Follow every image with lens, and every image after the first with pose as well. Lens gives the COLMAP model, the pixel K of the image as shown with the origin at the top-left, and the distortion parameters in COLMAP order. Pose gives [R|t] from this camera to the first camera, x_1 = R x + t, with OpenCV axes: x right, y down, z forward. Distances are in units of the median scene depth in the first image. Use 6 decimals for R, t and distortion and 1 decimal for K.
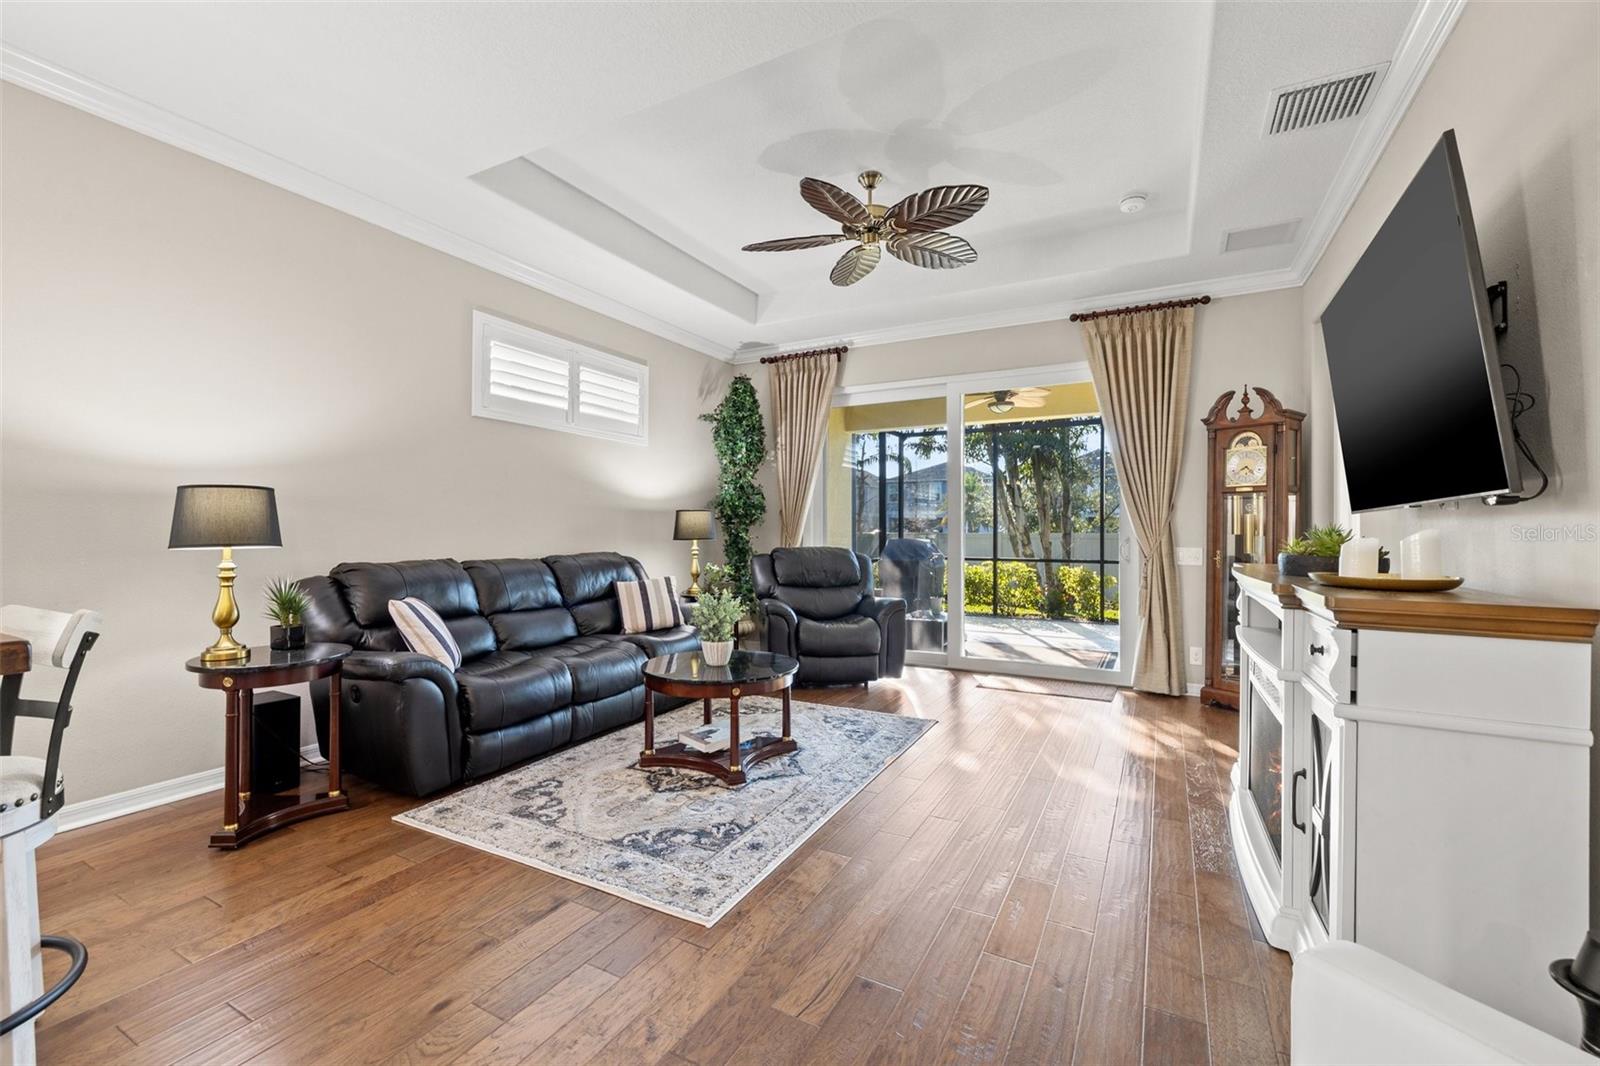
lens RADIAL K [[672.1, 0, 798.5], [0, 672.1, 525.1], [0, 0, 1]] dist [0.002104, -0.000212]
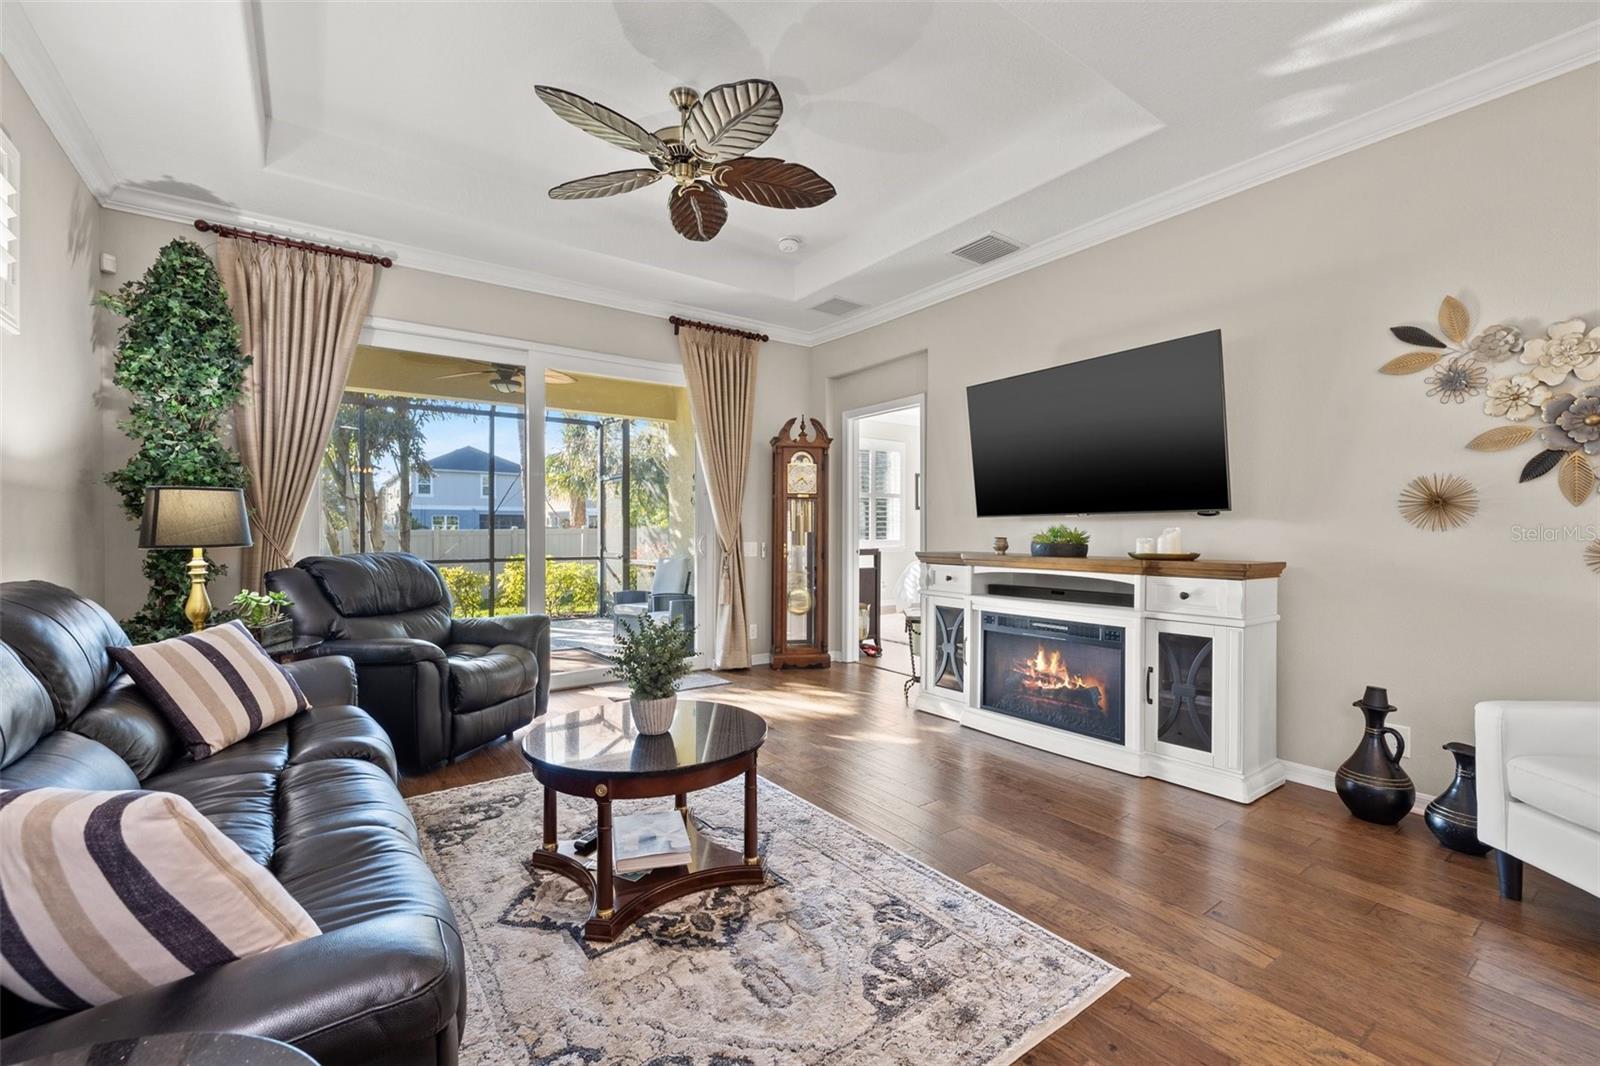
lens RADIAL K [[672.1, 0, 785.1], [0, 672.1, 530.3], [0, 0, 1]] dist [0.002104, -0.000212]
pose [[0.437819, -0.004550, 0.899052, -0.511522], [-0.006991, 0.999940, 0.008466, 0.002342], [-0.899036, -0.009992, 0.437761, 0.463821]]
